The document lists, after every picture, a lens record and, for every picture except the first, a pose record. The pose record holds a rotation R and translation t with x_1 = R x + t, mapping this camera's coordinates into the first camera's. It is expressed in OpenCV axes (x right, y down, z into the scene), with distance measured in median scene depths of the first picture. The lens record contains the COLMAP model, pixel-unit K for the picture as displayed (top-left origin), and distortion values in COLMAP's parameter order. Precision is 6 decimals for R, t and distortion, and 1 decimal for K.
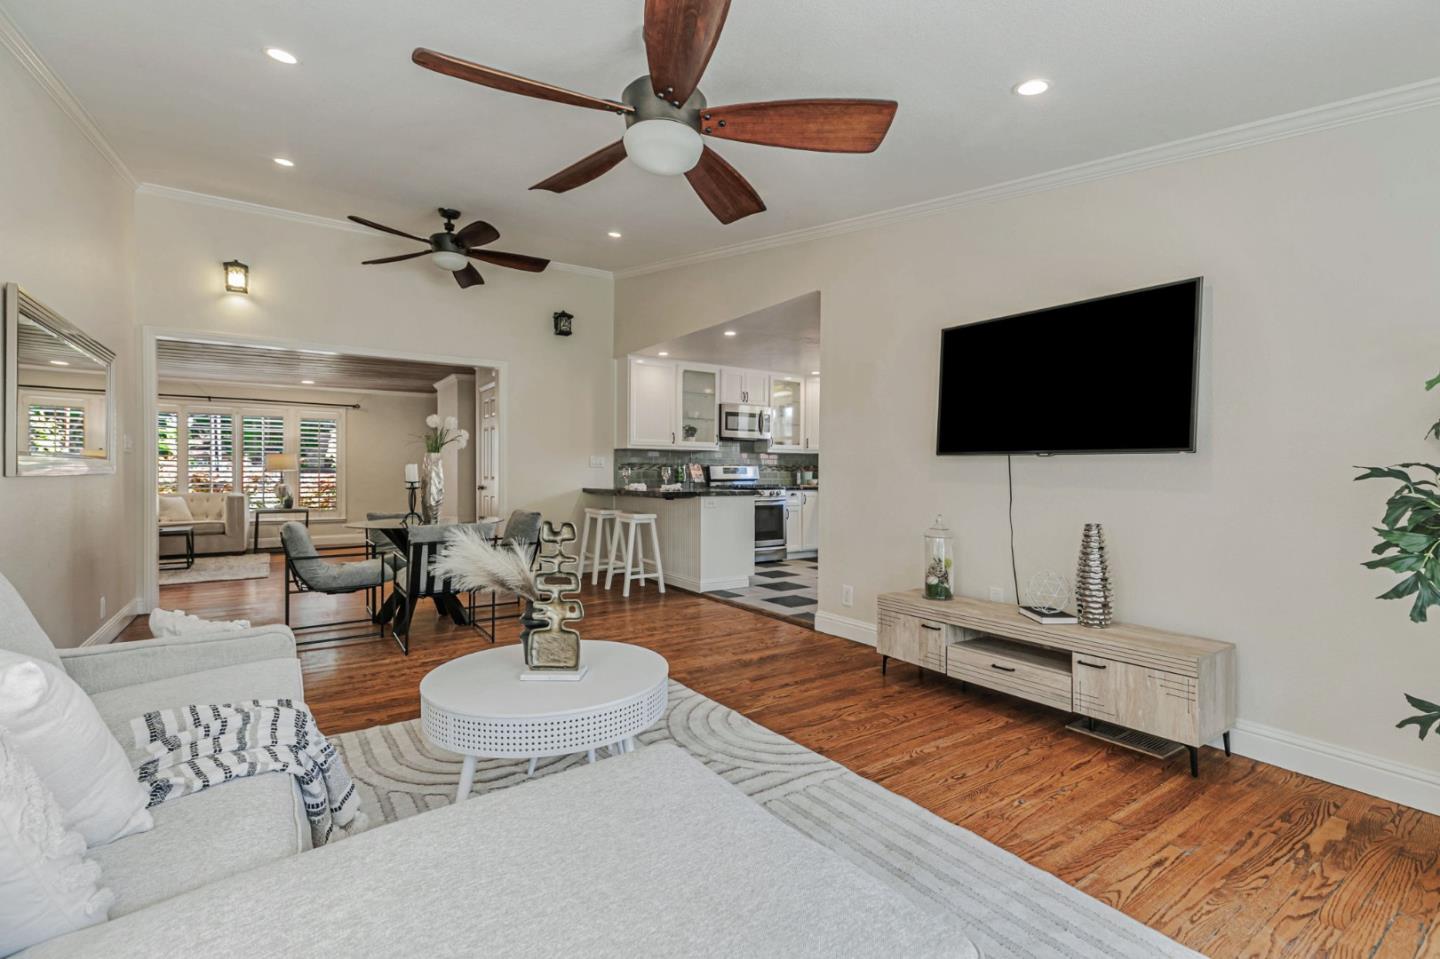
lens RADIAL K [[650.8, 0, 721.7], [0, 650.8, 471.6], [0, 0, 1]] dist [0.007160, -0.000688]
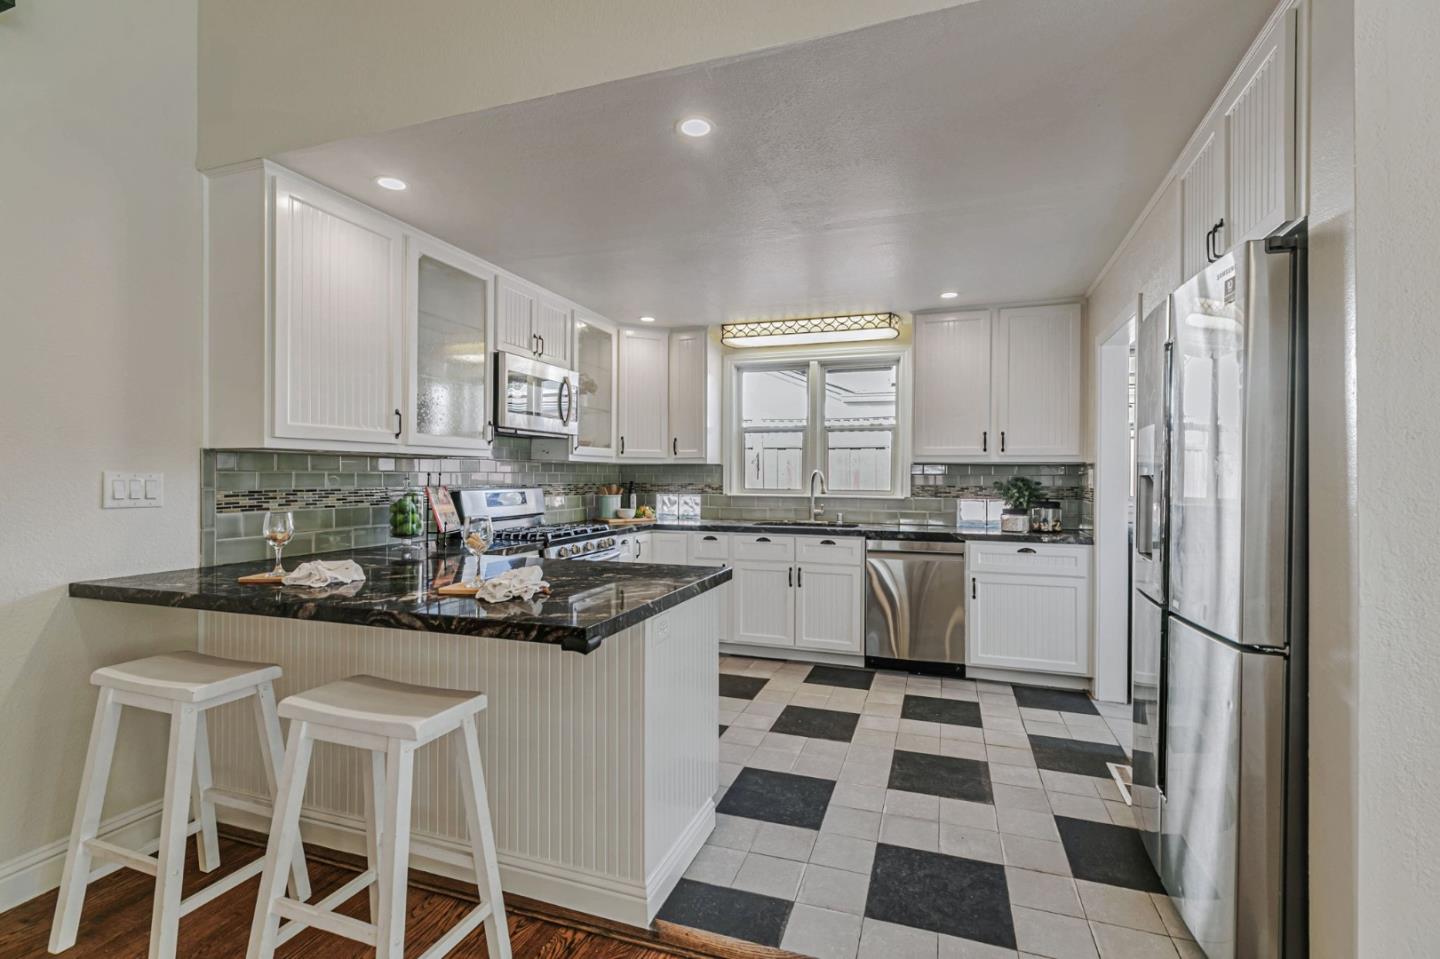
lens RADIAL K [[650.8, 0, 726.1], [0, 650.8, 472.1], [0, 0, 1]] dist [0.007160, -0.000688]
pose [[0.806927, 0.002052, 0.590648, -0.145019], [-0.000277, 0.999995, -0.003096, -0.021642], [-0.590651, 0.002334, 0.806924, 0.575531]]
